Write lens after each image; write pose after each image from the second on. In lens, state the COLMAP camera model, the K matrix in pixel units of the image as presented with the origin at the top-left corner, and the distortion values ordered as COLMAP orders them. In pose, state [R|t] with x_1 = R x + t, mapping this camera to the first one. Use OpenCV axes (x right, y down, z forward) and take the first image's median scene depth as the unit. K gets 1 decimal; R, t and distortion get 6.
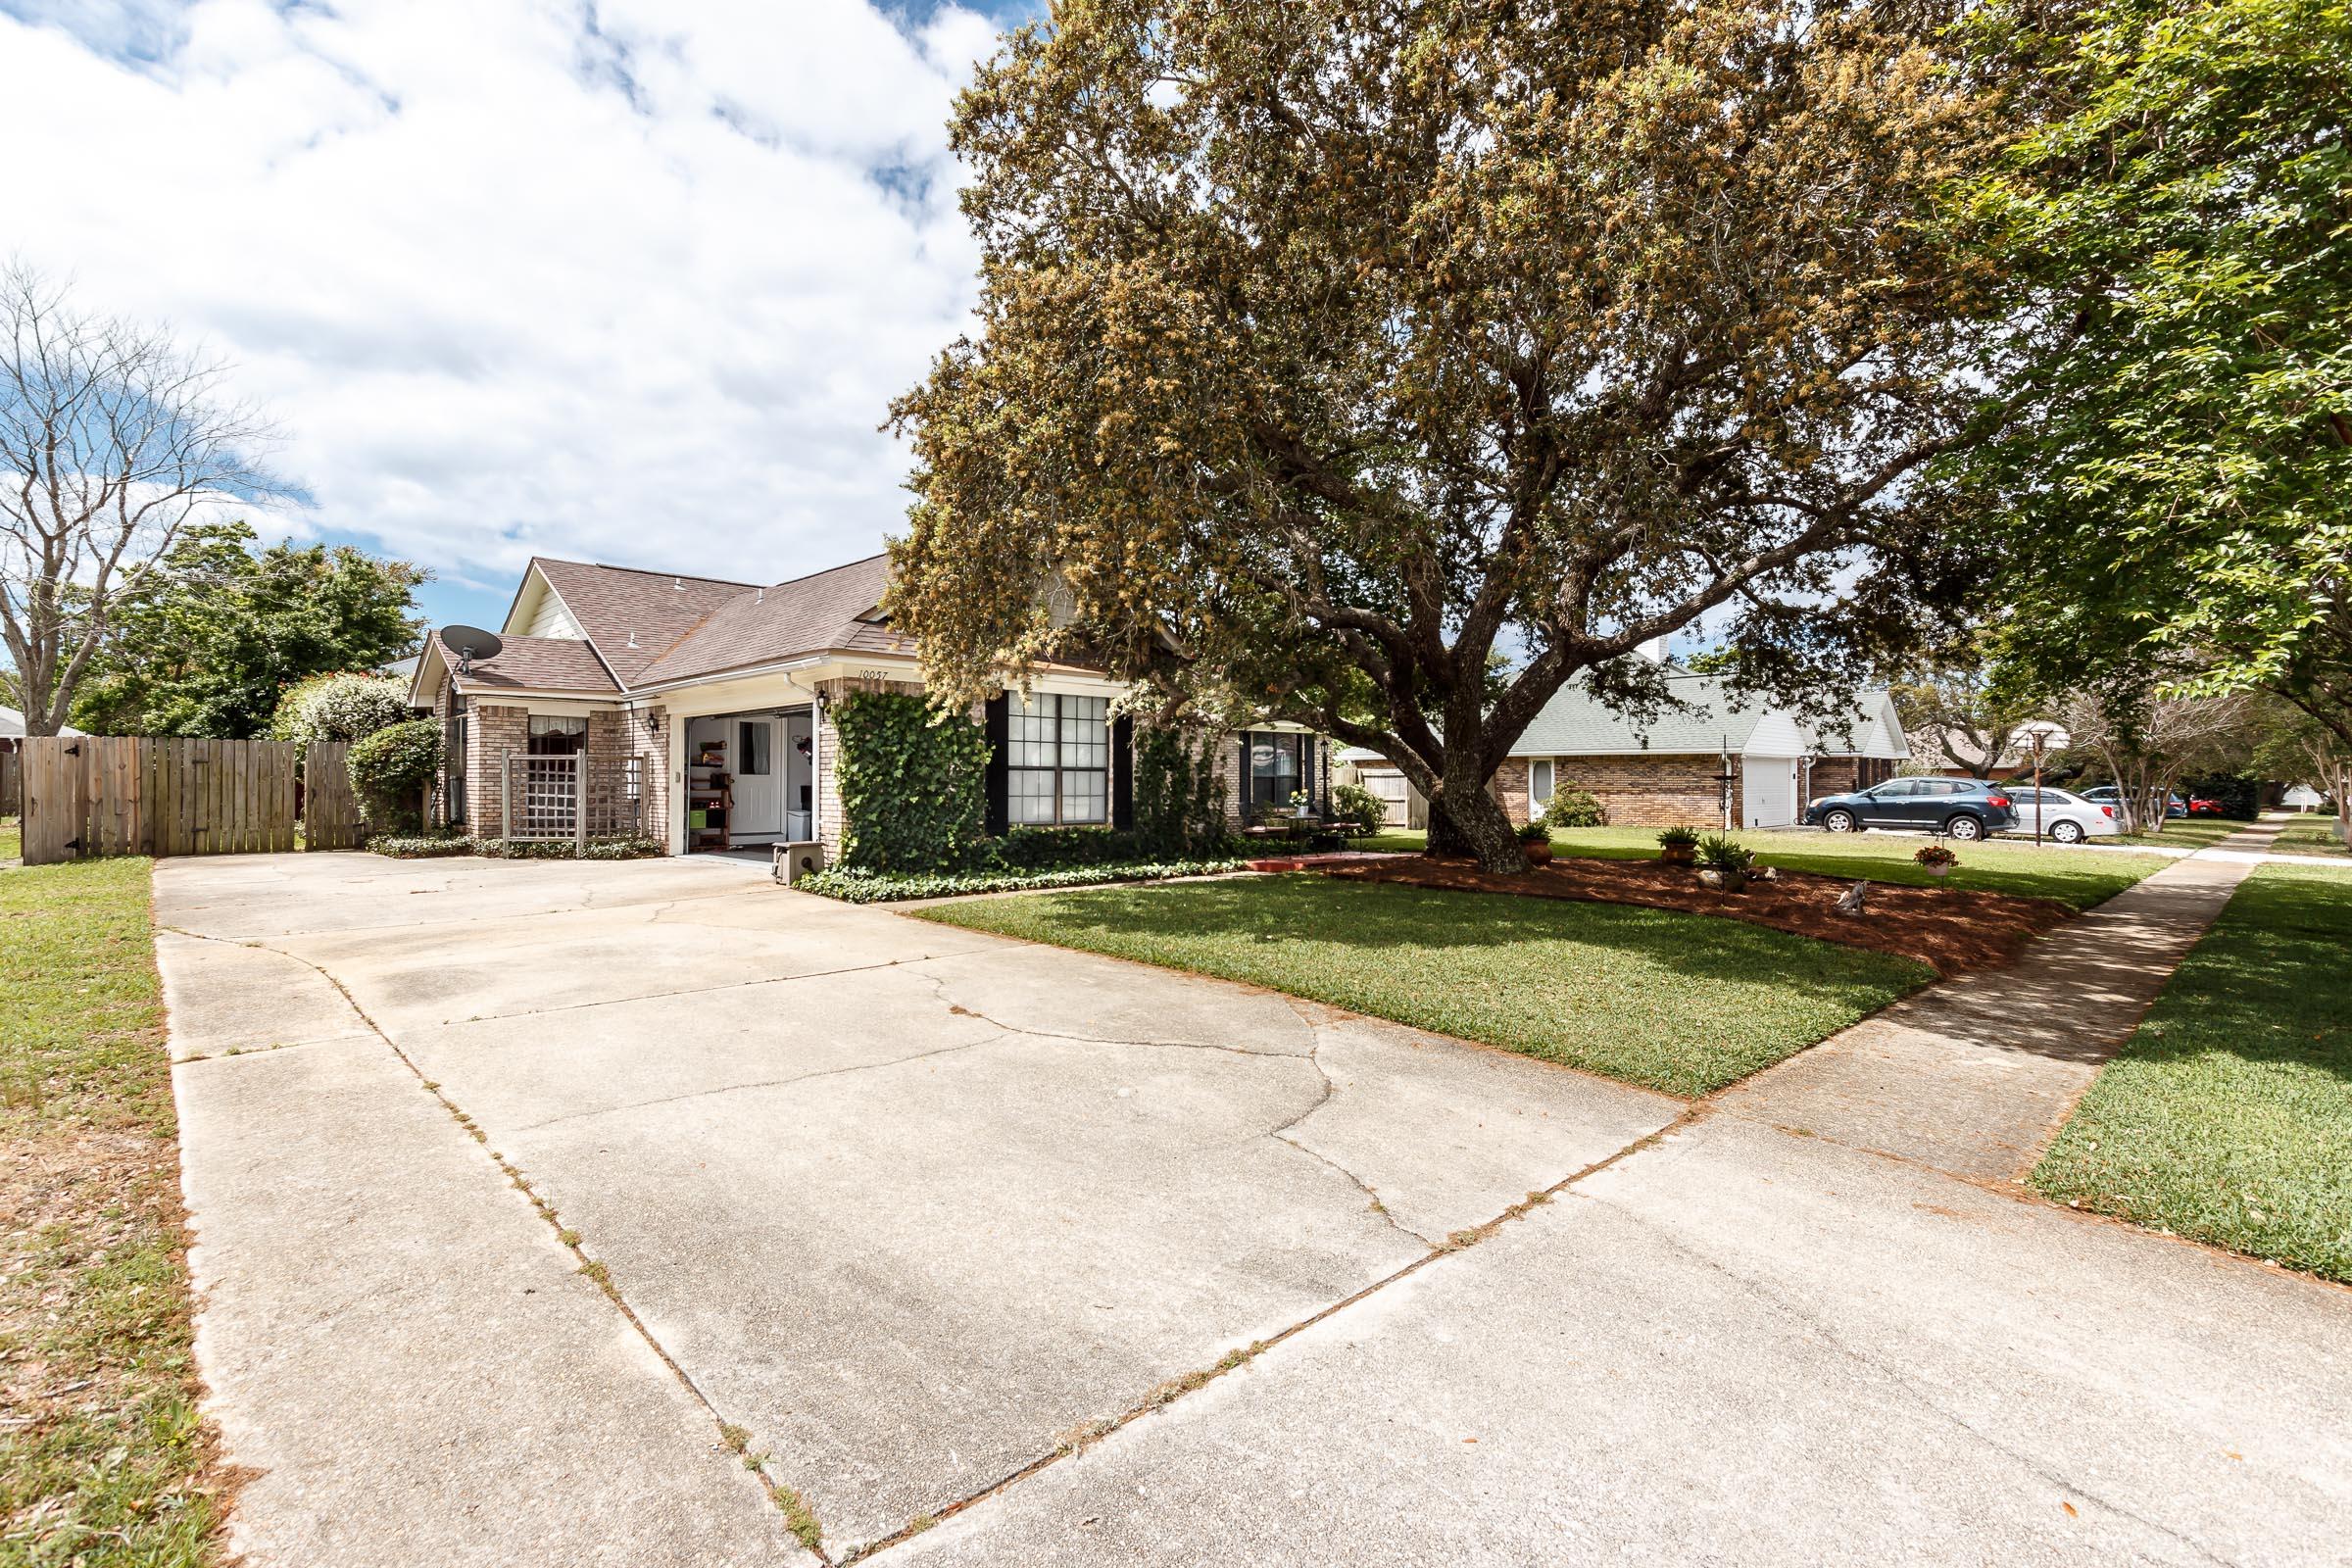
lens RADIAL K [[1086.5, 0, 1176.1], [0, 1086.5, 785.8], [0, 0, 1]] dist [-0.002430, -0.000853]
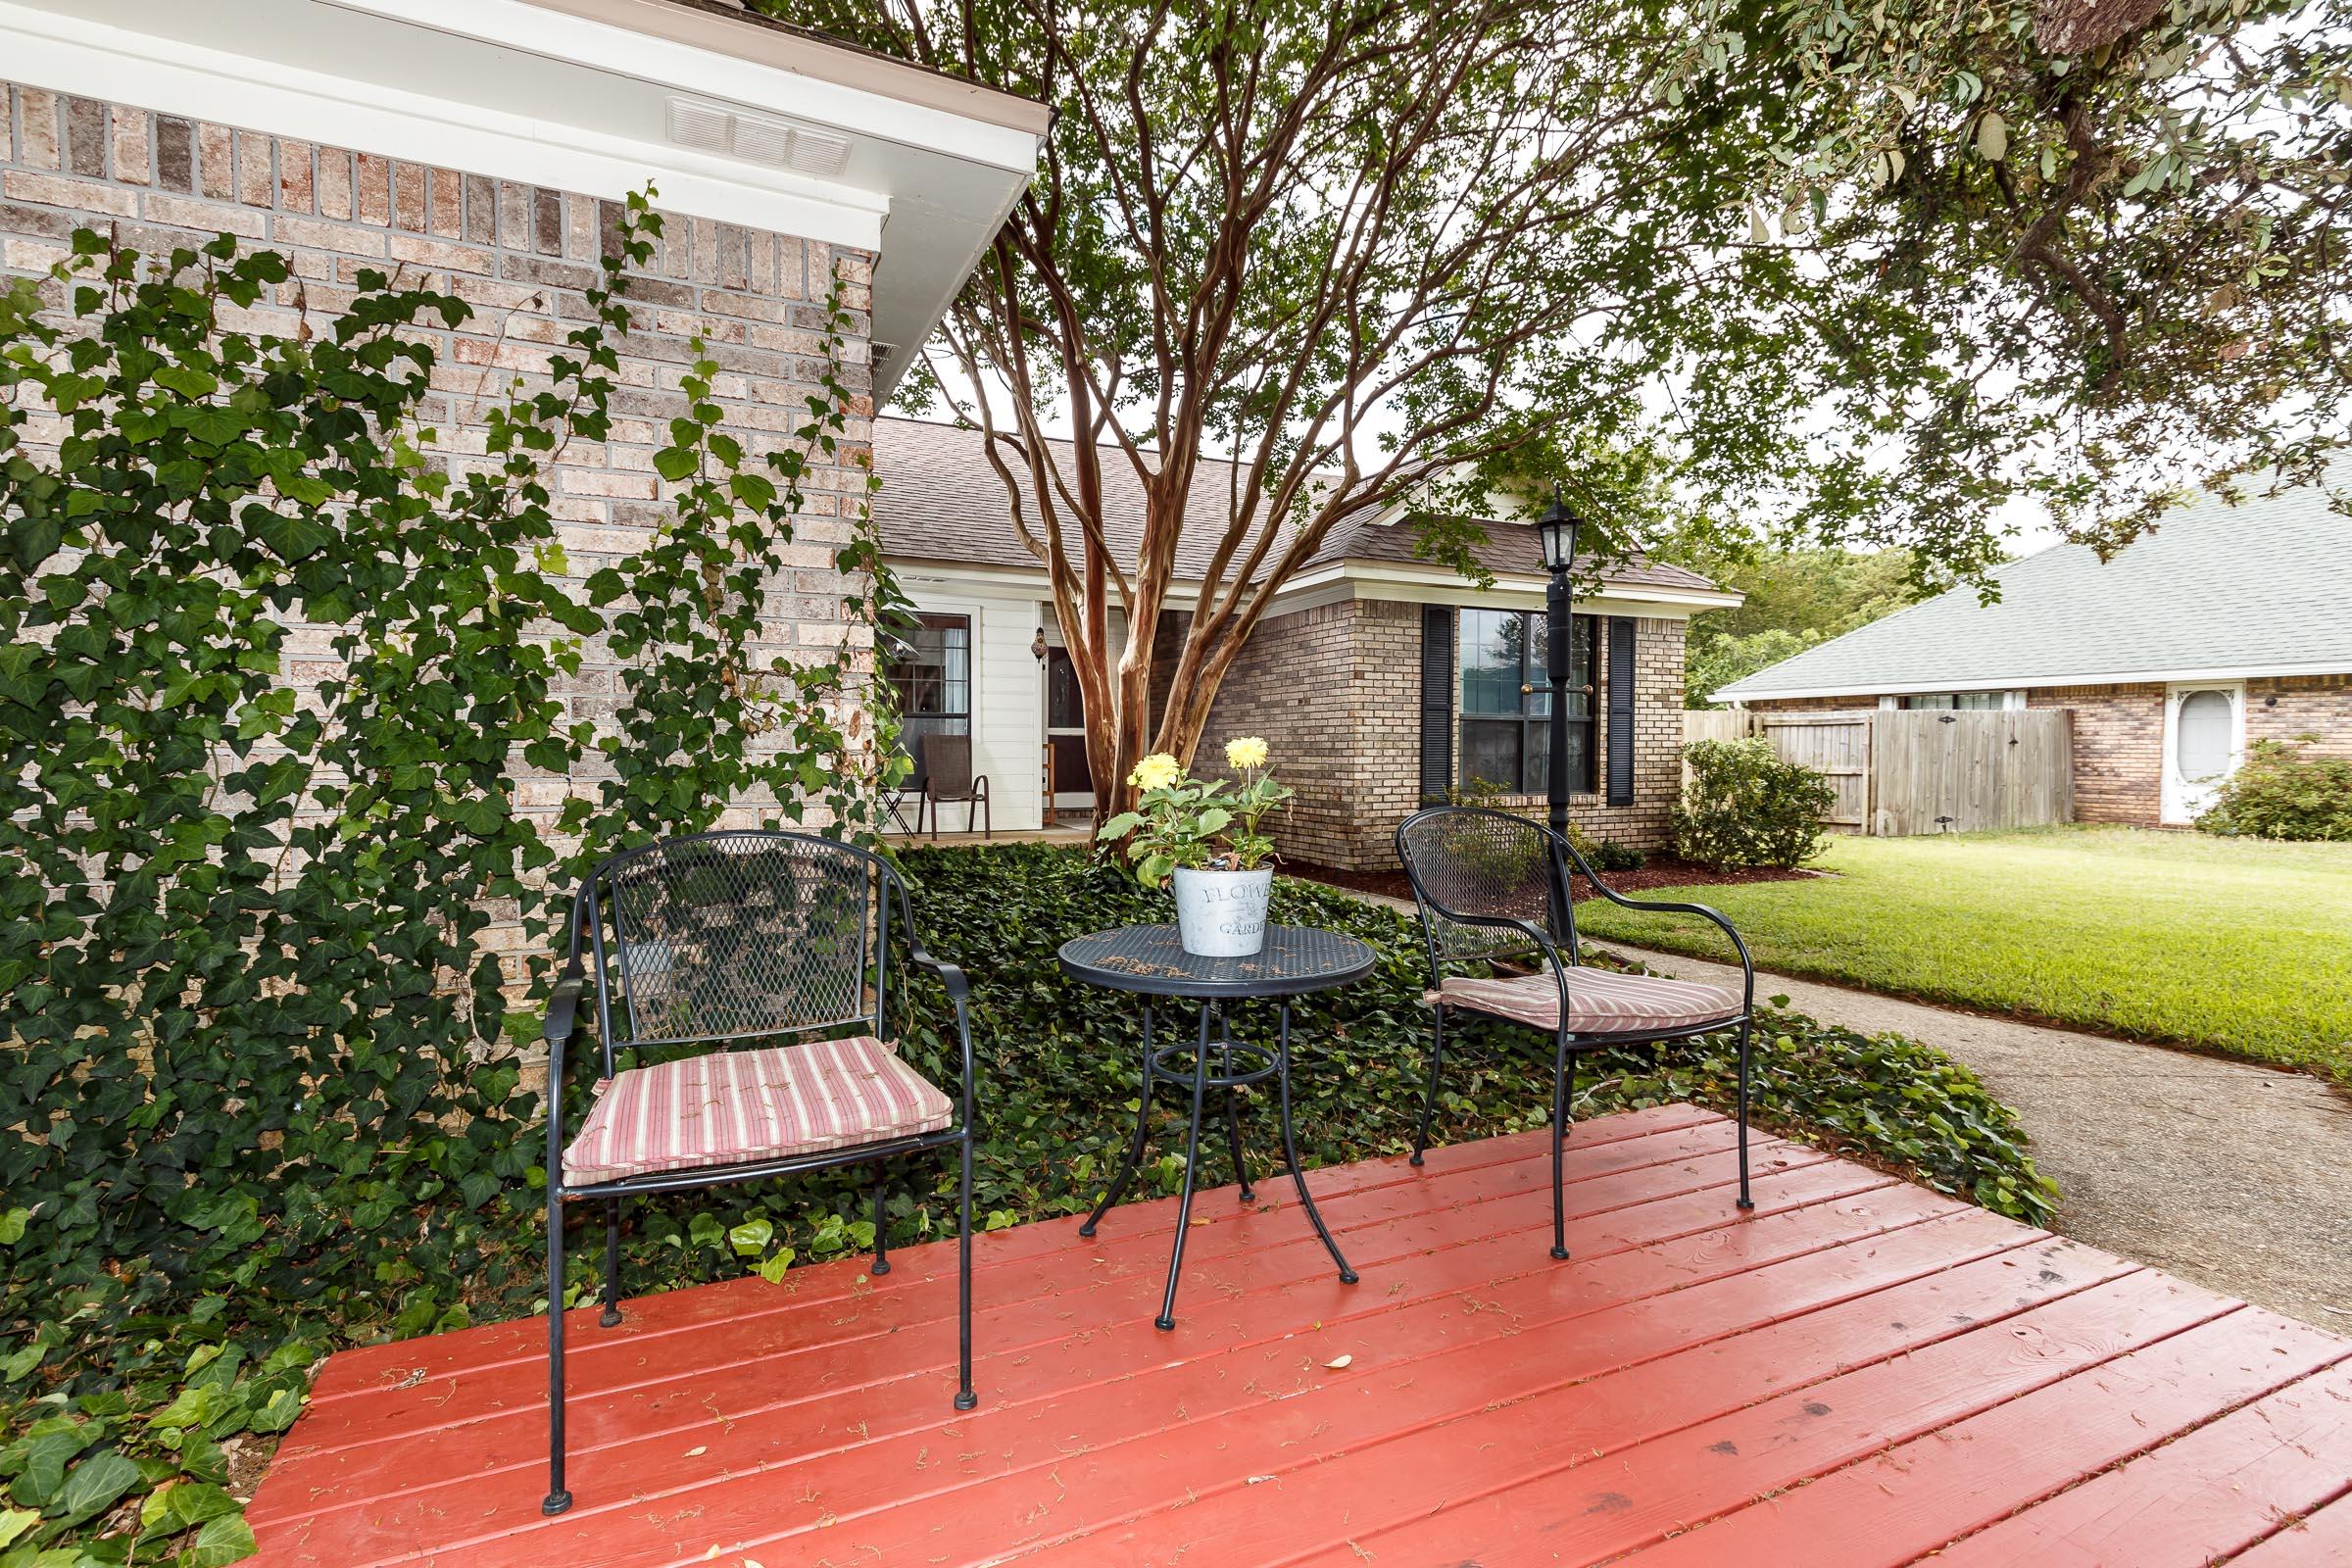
lens RADIAL K [[1086.5, 0, 1175.7], [0, 1086.5, 773.4], [0, 0, 1]] dist [-0.002430, -0.000853]
pose [[0.947956, 0.007039, -0.318322, 0.100755], [-0.000765, 0.999803, 0.019829, 0.003662], [0.318399, -0.018553, 0.947775, 0.593841]]
